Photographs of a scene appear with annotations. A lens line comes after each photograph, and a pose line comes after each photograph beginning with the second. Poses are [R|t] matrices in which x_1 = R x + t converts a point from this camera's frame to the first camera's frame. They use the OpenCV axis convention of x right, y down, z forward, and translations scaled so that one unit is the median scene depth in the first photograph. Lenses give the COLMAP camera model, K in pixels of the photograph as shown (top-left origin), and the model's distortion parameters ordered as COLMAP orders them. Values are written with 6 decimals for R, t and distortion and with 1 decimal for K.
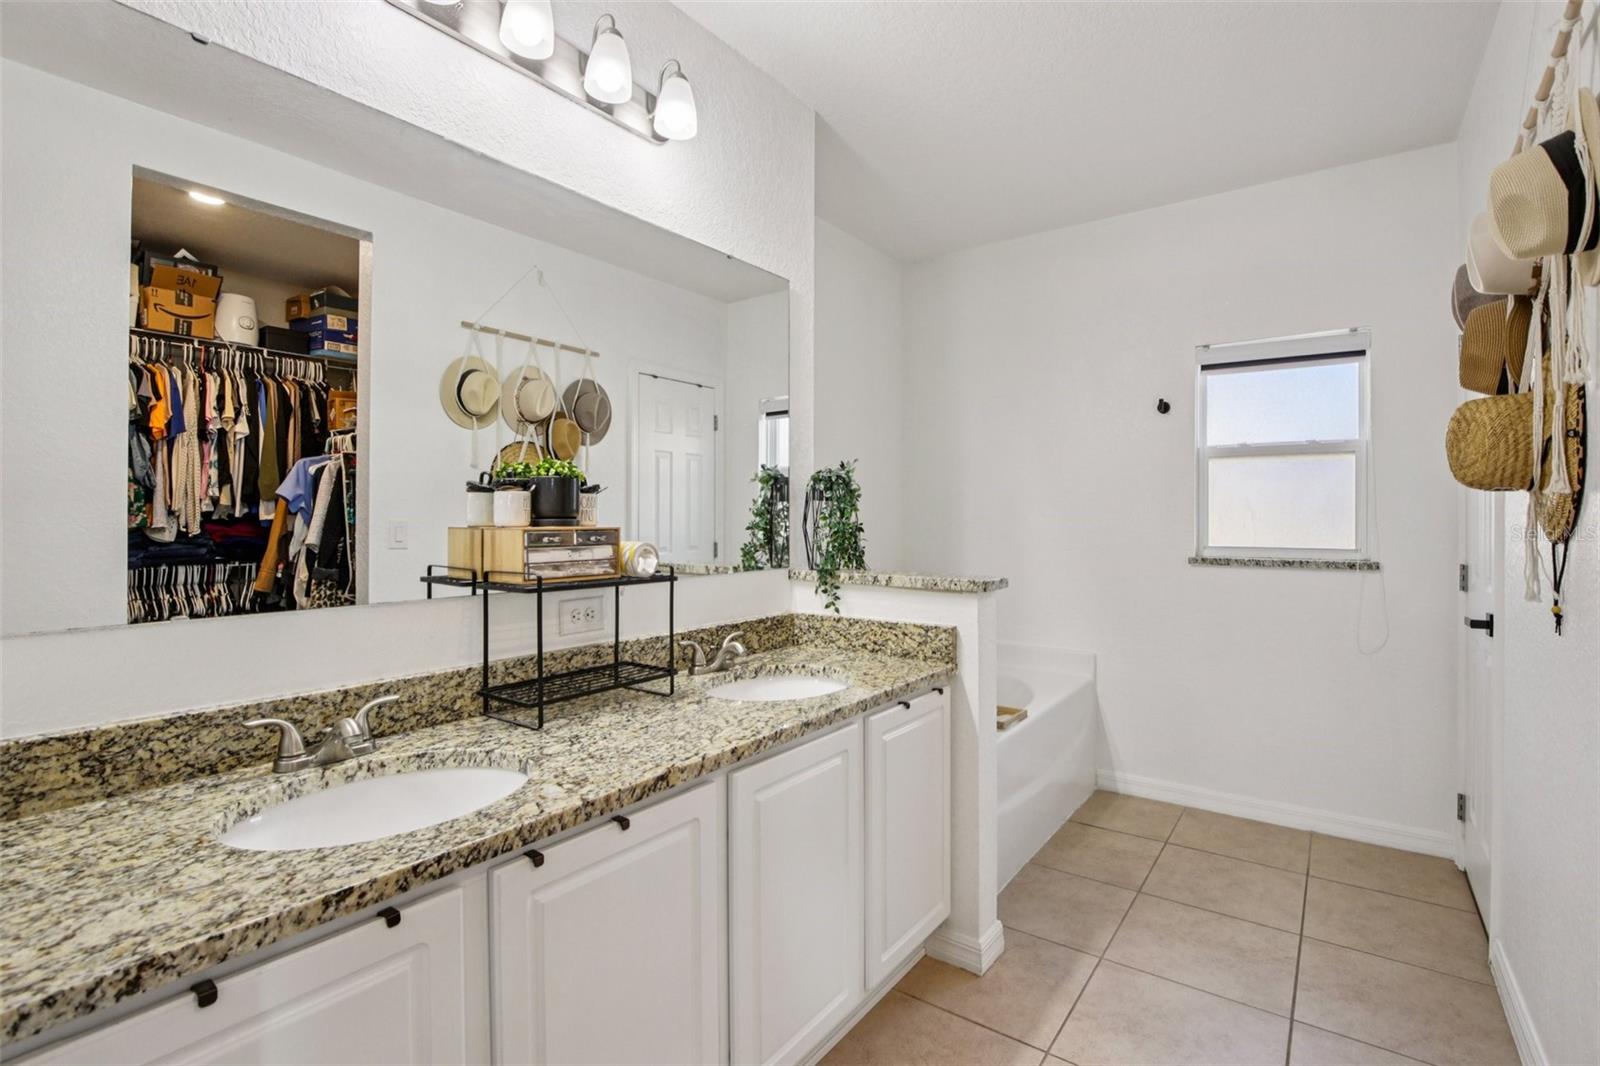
lens RADIAL K [[740.9, 0, 811.4], [0, 740.9, 519.8], [0, 0, 1]] dist [-0.023649, 0.000925]
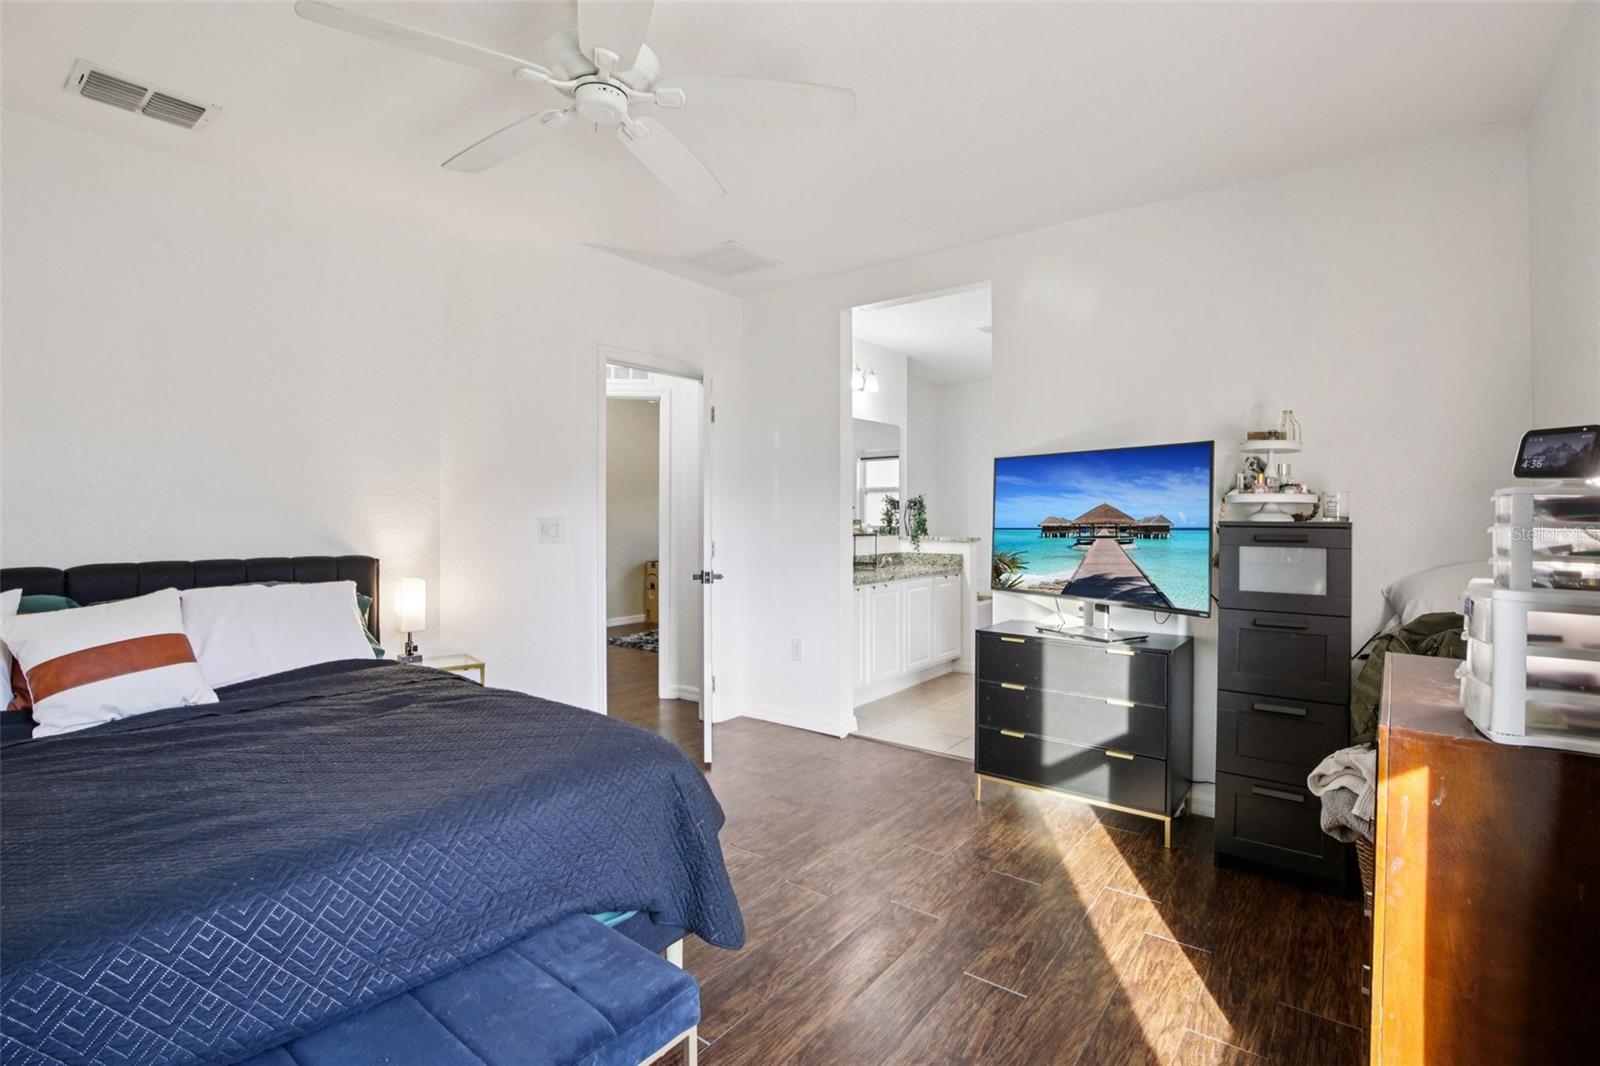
lens RADIAL K [[708.9, 0, 804.8], [0, 708.9, 521.8], [0, 0, 1]] dist [-0.033979, 0.008440]
pose [[0.999324, 0.001047, -0.036752, -0.275566], [-0.000740, 0.999965, 0.008359, -0.003501], [0.036759, -0.008326, 0.999289, -1.542781]]
